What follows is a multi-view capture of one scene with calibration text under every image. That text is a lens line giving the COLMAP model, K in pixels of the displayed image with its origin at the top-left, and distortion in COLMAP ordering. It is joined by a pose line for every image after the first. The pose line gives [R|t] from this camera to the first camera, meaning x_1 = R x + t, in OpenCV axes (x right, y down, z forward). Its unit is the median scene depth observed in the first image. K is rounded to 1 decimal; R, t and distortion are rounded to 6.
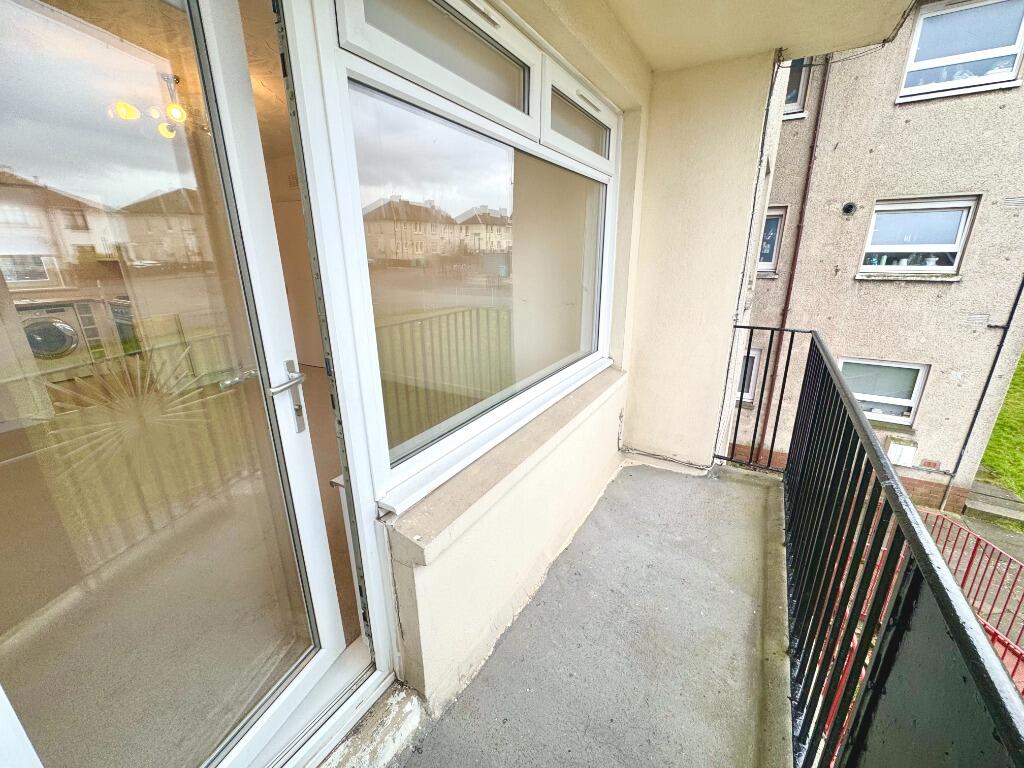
lens RADIAL K [[411.4, 0, 511.9], [0, 411.4, 379.2], [0, 0, 1]] dist [-0.002042, -0.000623]
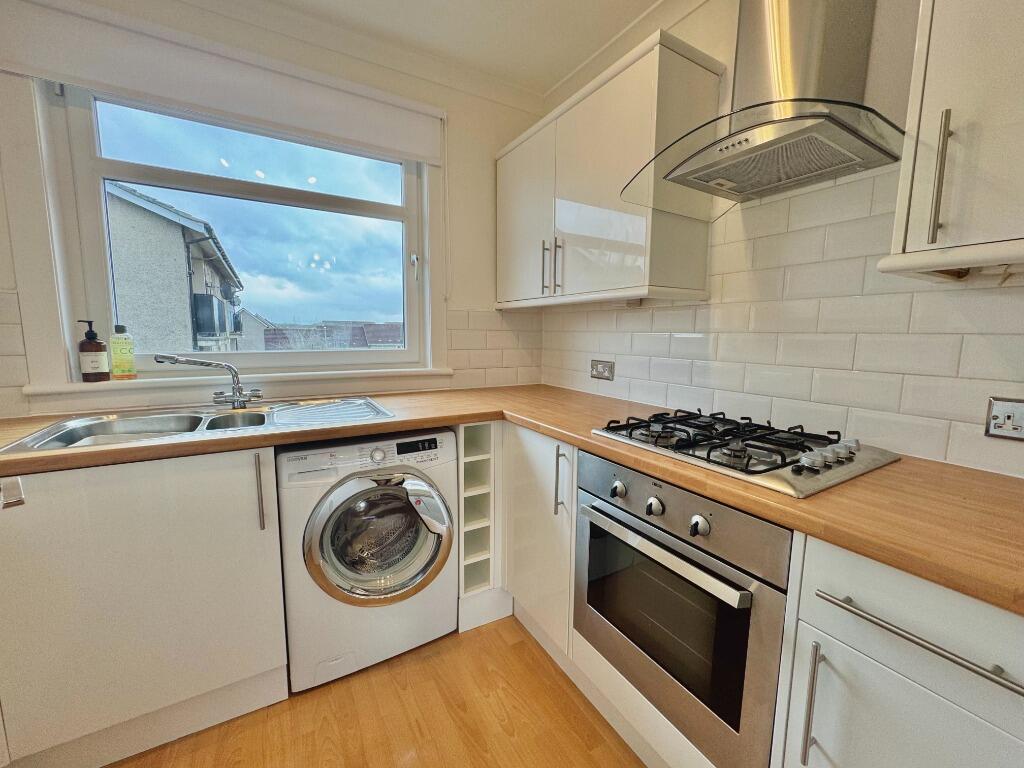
lens RADIAL K [[411.4, 0, 509.7], [0, 411.4, 387.4], [0, 0, 1]] dist [-0.002042, -0.000623]
pose [[0.882529, 0.081819, -0.463086, -0.900053], [-0.159134, 0.978612, -0.130368, -0.179654], [0.442514, 0.188746, 0.876673, 0.738242]]
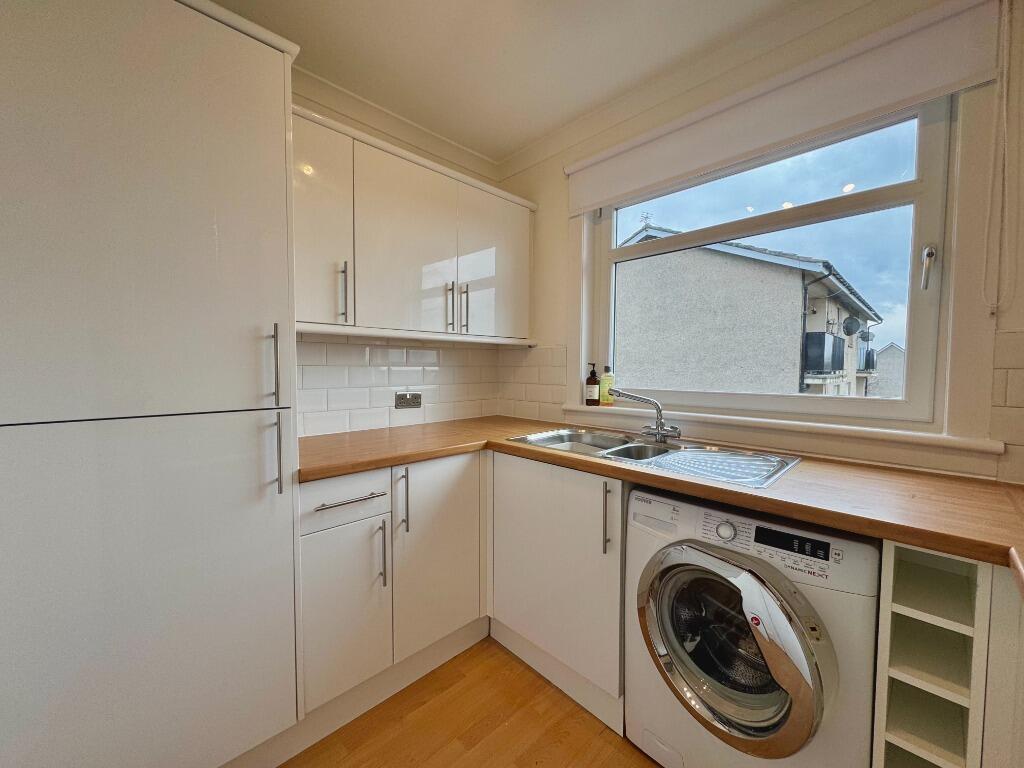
lens RADIAL K [[411.4, 0, 511.6], [0, 411.4, 386.4], [0, 0, 1]] dist [-0.002042, -0.000623]
pose [[-0.251835, 0.058825, -0.965981, -0.869767], [-0.290393, 0.947562, 0.133410, -0.228375], [0.923174, 0.314111, -0.221547, 0.882941]]
